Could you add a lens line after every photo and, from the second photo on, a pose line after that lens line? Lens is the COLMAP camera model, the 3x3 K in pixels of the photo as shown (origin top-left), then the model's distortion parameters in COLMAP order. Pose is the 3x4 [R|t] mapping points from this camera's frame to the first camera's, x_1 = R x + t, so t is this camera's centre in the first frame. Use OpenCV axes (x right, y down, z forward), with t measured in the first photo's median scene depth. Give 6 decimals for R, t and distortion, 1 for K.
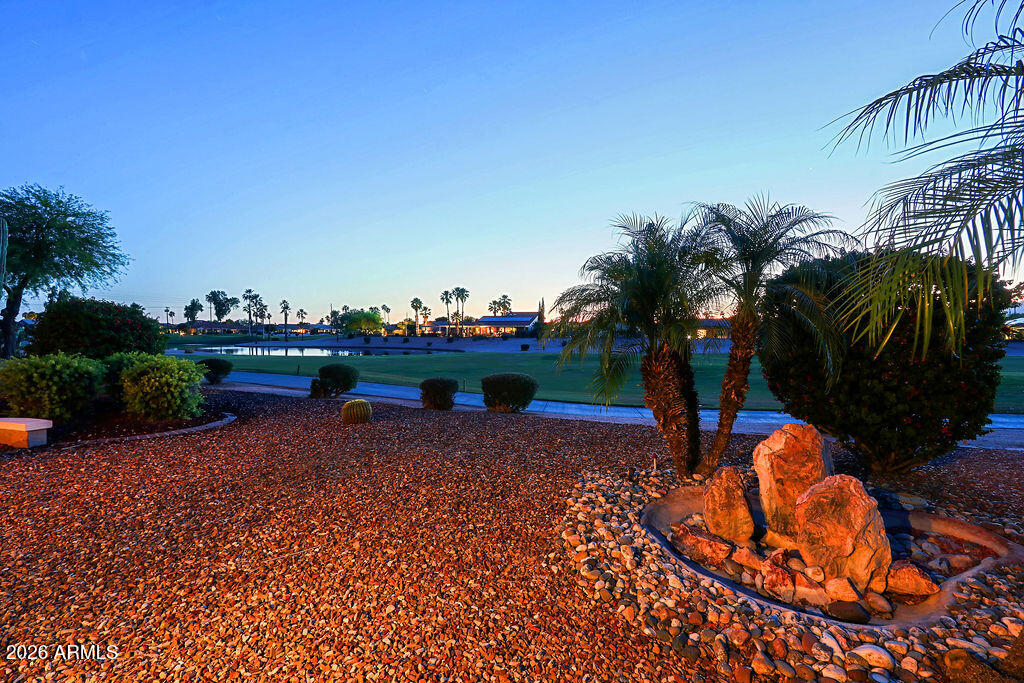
lens RADIAL K [[480.1, 0, 513.5], [0, 480.1, 361.0], [0, 0, 1]] dist [-0.015419, 0.001584]
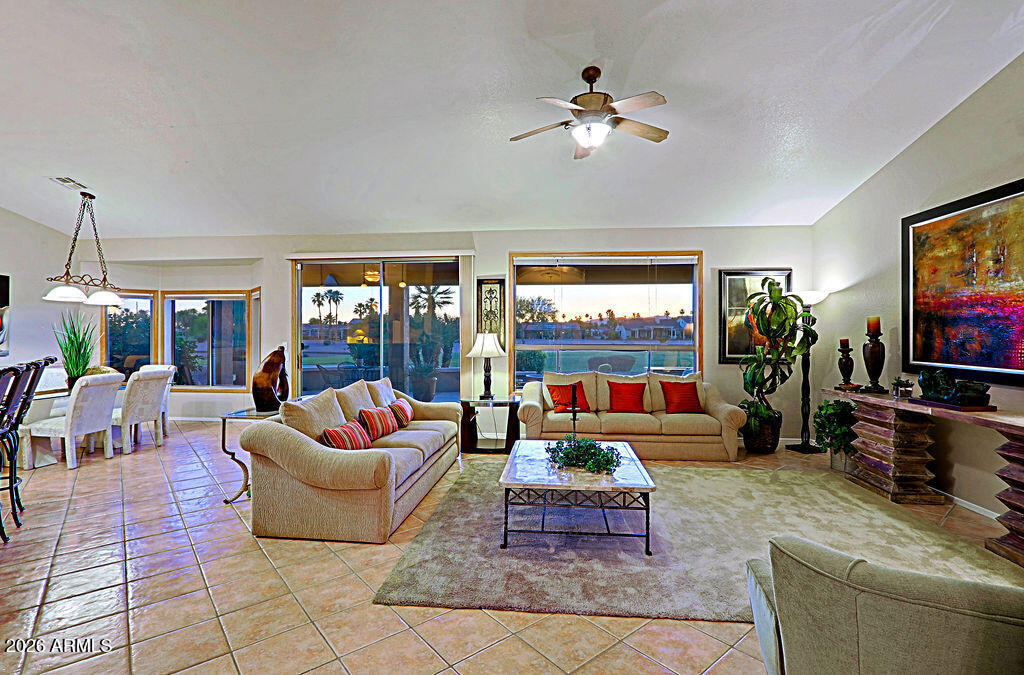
lens RADIAL K [[480.1, 0, 504.8], [0, 480.1, 335.1], [0, 0, 1]] dist [-0.015419, 0.001584]
pose [[0.939921, -0.003304, 0.341376, -0.108725], [0.023137, 0.998271, -0.054041, 0.002711], [-0.340607, 0.058693, 0.938372, -0.050906]]
